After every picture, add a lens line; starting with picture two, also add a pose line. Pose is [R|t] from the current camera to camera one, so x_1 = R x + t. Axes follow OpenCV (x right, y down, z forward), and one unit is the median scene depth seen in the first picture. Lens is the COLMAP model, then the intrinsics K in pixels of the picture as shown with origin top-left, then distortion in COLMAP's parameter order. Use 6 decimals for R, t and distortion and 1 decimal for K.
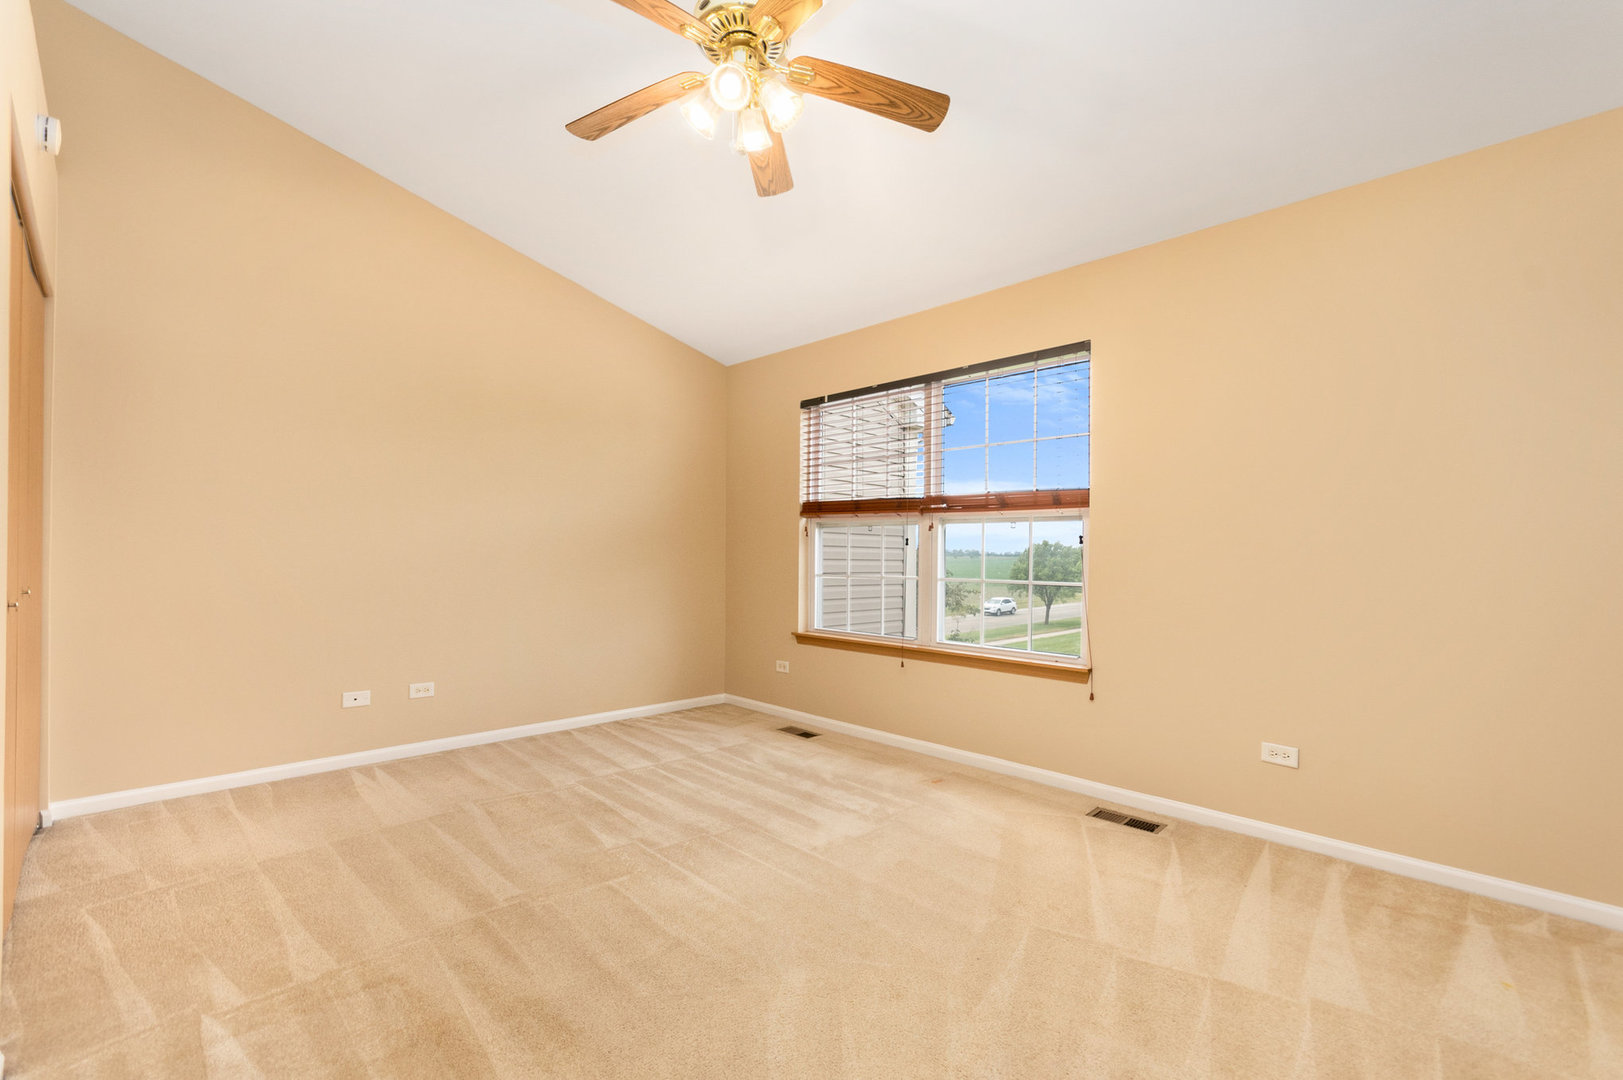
lens RADIAL K [[720.5, 0, 814.7], [0, 720.5, 554.7], [0, 0, 1]] dist [-0.000214, 0.000205]
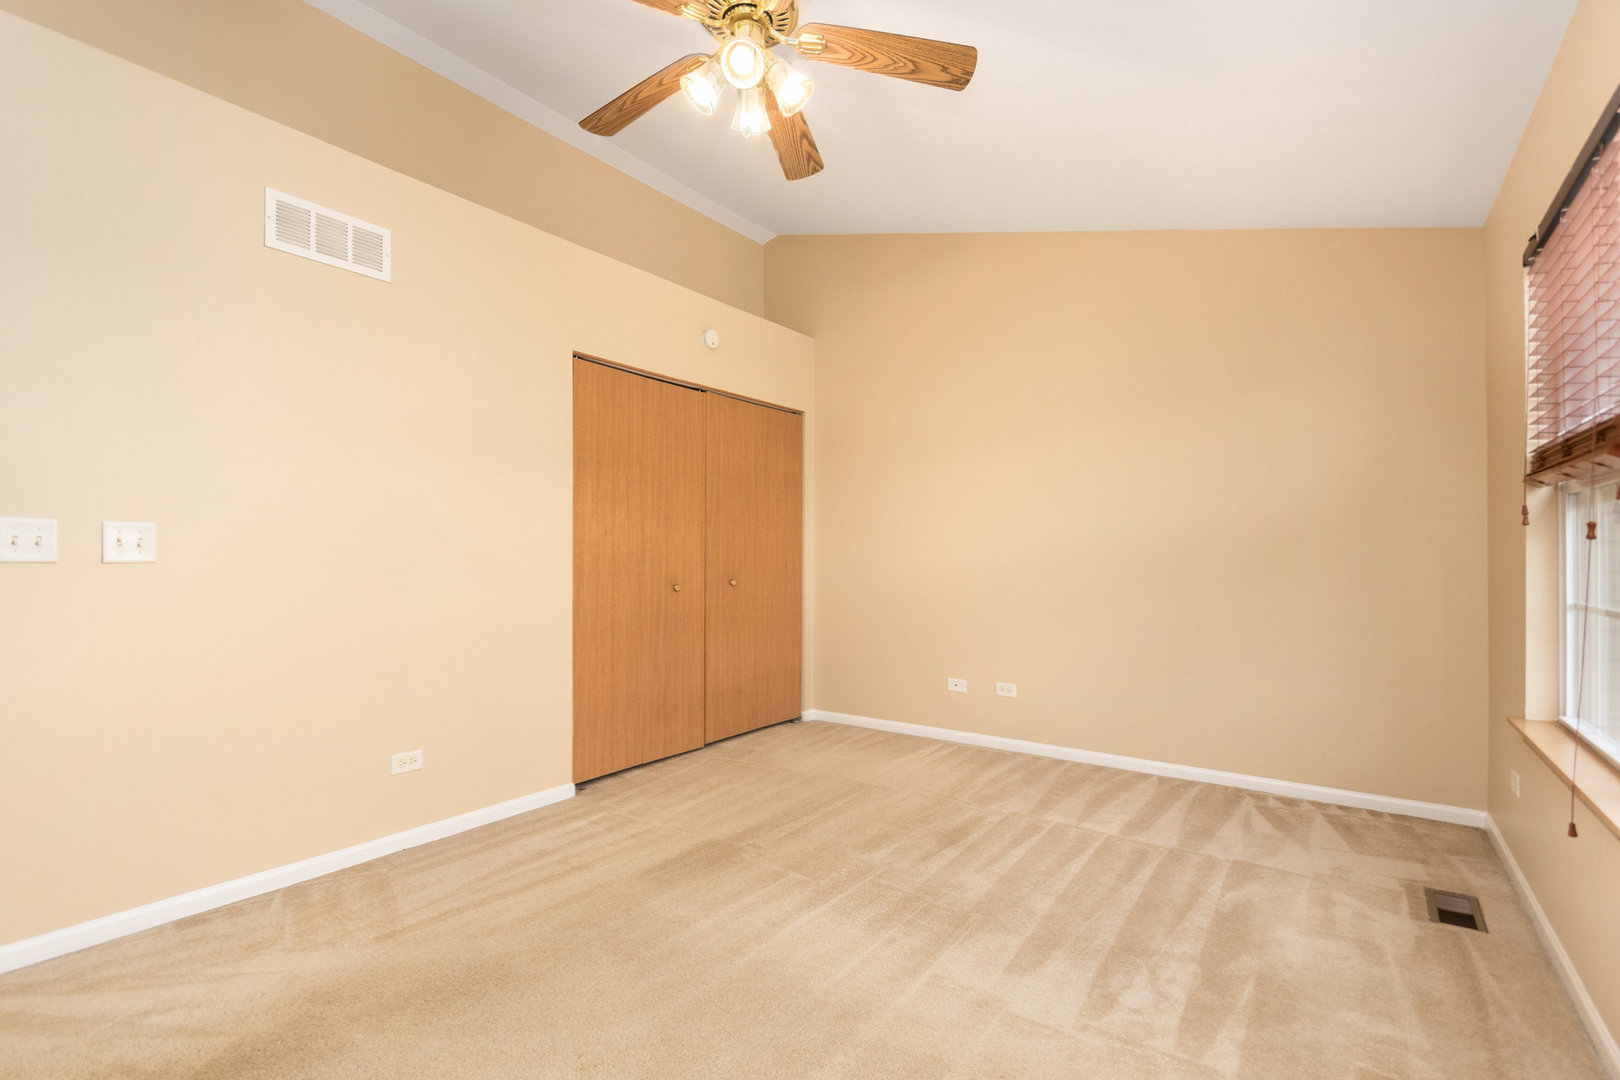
lens RADIAL K [[734.7, 0, 813.4], [0, 734.7, 545.2], [0, 0, 1]] dist [-0.009021, -0.000099]
pose [[0.152146, -0.029800, -0.987909, 0.505967], [-0.004692, 0.999512, -0.030873, 0.009291], [0.988347, 0.009332, 0.151932, 0.564550]]
